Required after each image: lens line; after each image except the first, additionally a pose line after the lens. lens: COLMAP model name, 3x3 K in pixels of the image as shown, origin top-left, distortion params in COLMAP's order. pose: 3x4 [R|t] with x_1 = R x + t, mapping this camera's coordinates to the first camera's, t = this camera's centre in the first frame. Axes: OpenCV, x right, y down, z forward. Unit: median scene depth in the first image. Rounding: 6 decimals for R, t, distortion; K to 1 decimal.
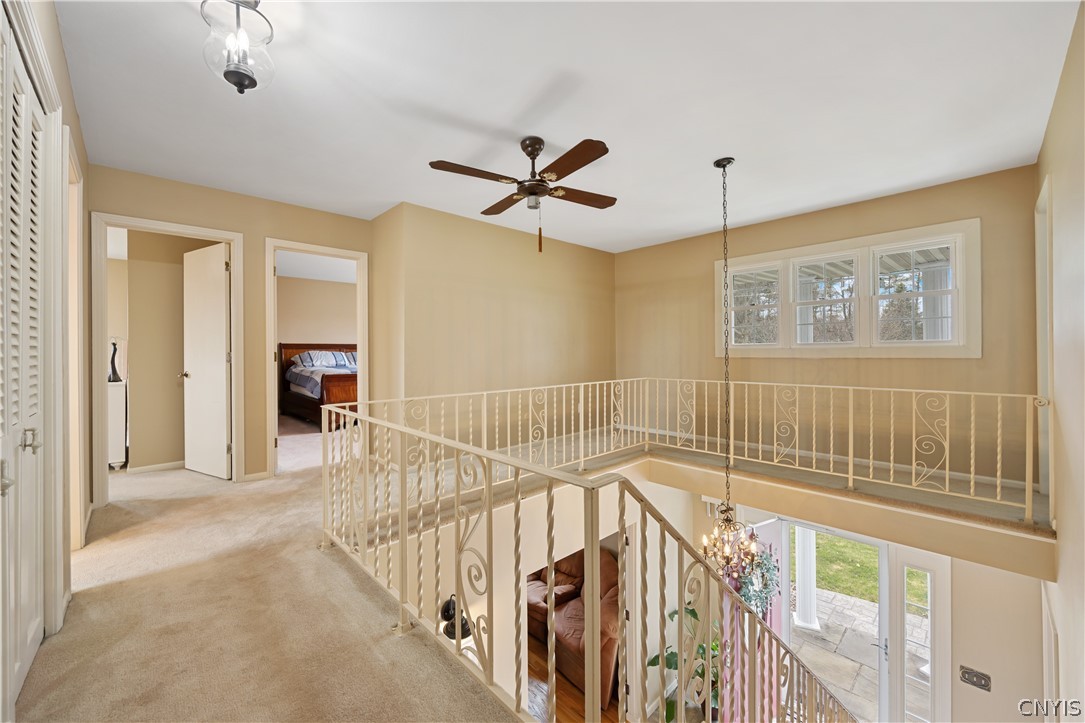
lens RADIAL K [[424.7, 0, 542.6], [0, 424.7, 356.7], [0, 0, 1]] dist [-0.003786, -0.000310]
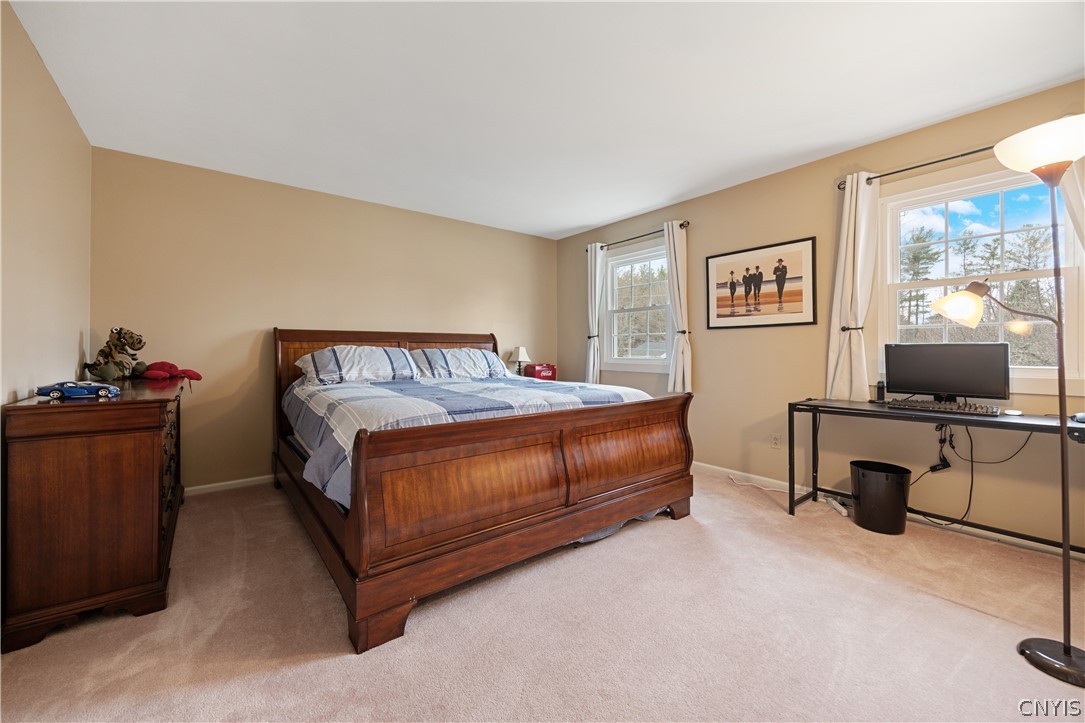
lens RADIAL K [[424.7, 0, 544.0], [0, 424.7, 354.7], [0, 0, 1]] dist [-0.003786, -0.000310]
pose [[0.996291, 0.006107, -0.085826, -0.300692], [-0.006221, 0.999980, -0.001070, -0.005269], [0.085818, 0.001600, 0.996310, 0.589839]]
